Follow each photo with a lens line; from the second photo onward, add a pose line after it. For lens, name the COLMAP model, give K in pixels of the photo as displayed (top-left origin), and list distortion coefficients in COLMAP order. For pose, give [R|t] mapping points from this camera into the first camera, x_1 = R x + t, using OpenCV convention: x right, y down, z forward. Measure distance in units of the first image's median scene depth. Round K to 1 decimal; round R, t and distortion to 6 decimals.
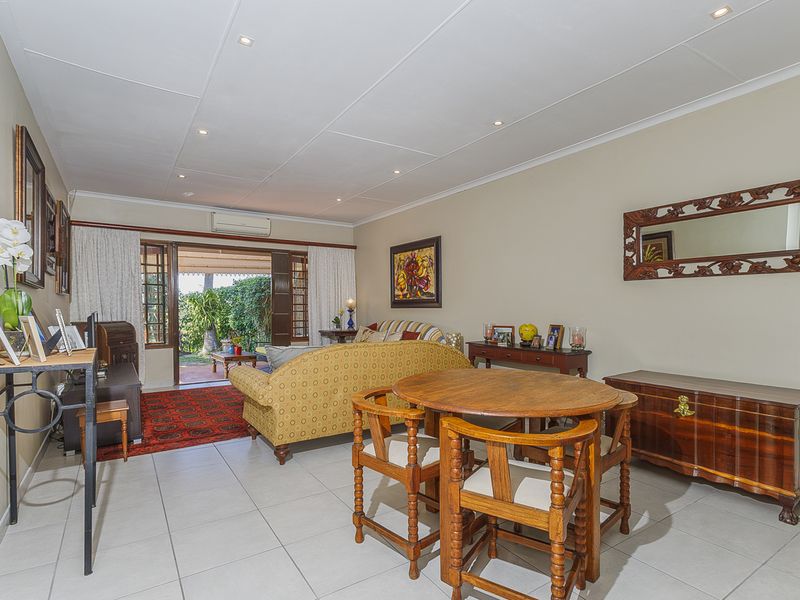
lens RADIAL K [[419.0, 0, 399.0], [0, 419.0, 313.5], [0, 0, 1]] dist [0.003429, -0.000046]
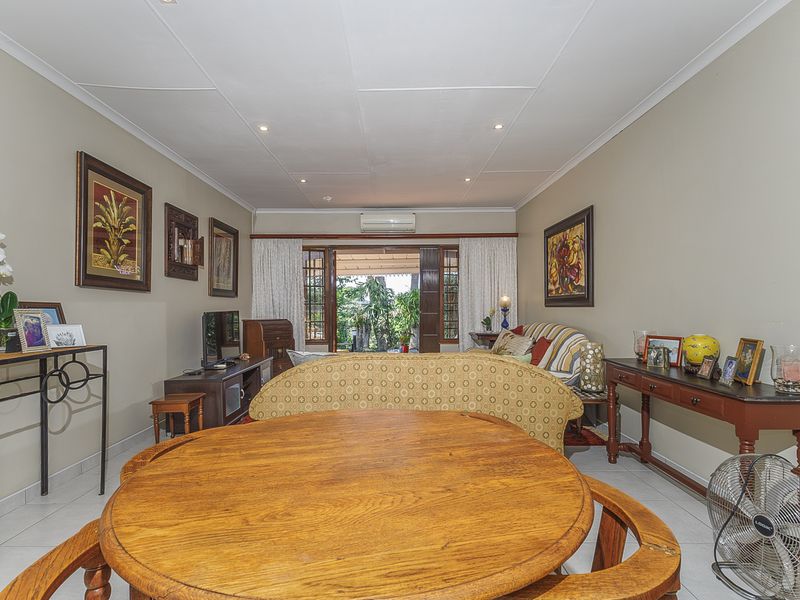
lens RADIAL K [[419.0, 0, 399.0], [0, 419.0, 313.5], [0, 0, 1]] dist [0.003429, -0.000046]
pose [[0.837517, 0.004715, -0.546390, 0.189511], [-0.001036, 0.999975, 0.007042, -0.005919], [0.546410, -0.005331, 0.837501, 0.197167]]
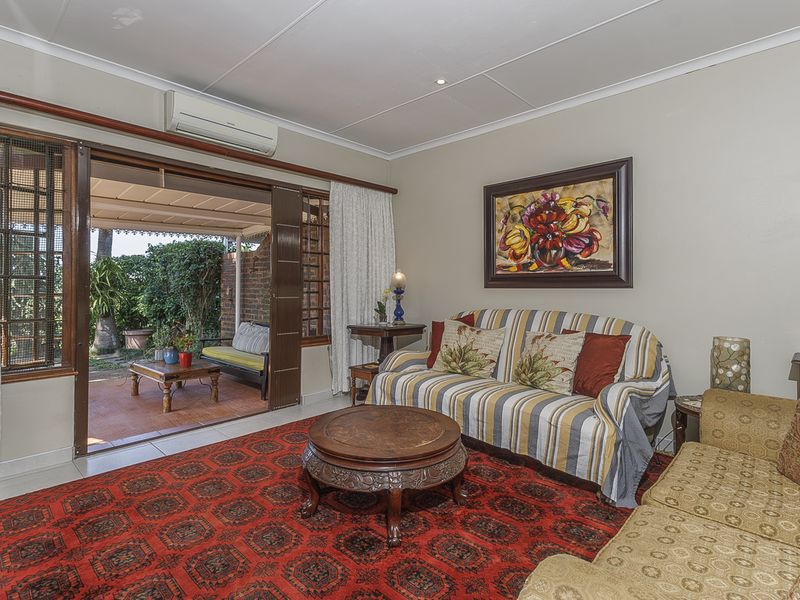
lens RADIAL K [[420.1, 0, 384.5], [0, 420.1, 284.8], [0, 0, 1]] dist [0.021707, 0.000024]
pose [[0.979496, 0.006804, 0.201346, -0.292220], [-0.003067, 0.999817, -0.018866, -0.005803], [-0.201438, 0.017862, 0.979338, 0.461037]]
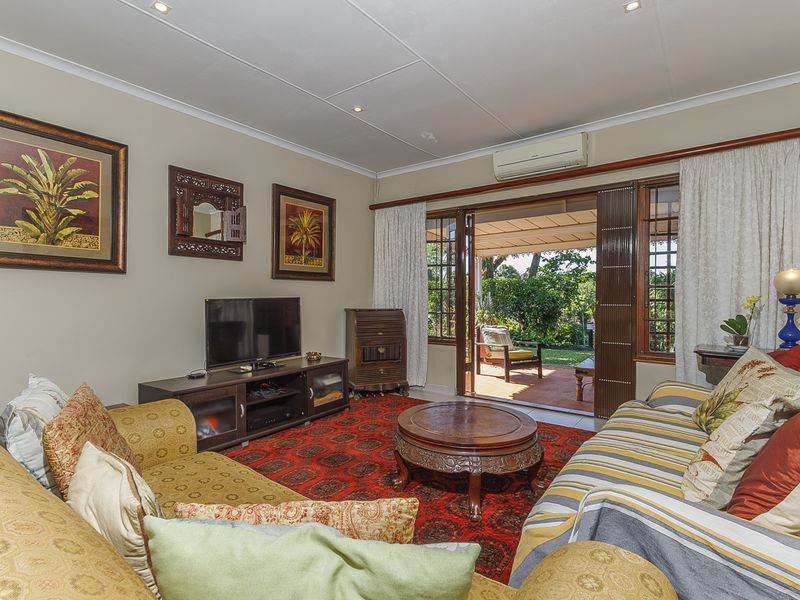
lens RADIAL K [[409.3, 0, 400.0], [0, 409.3, 300.0], [0, 0, 1]] dist [0.016523, 0.000251]
pose [[0.330878, 0.014759, -0.943558, 0.130738], [-0.010036, 0.999876, 0.012121, -0.009740], [0.943620, 0.005460, 0.330985, 0.627567]]
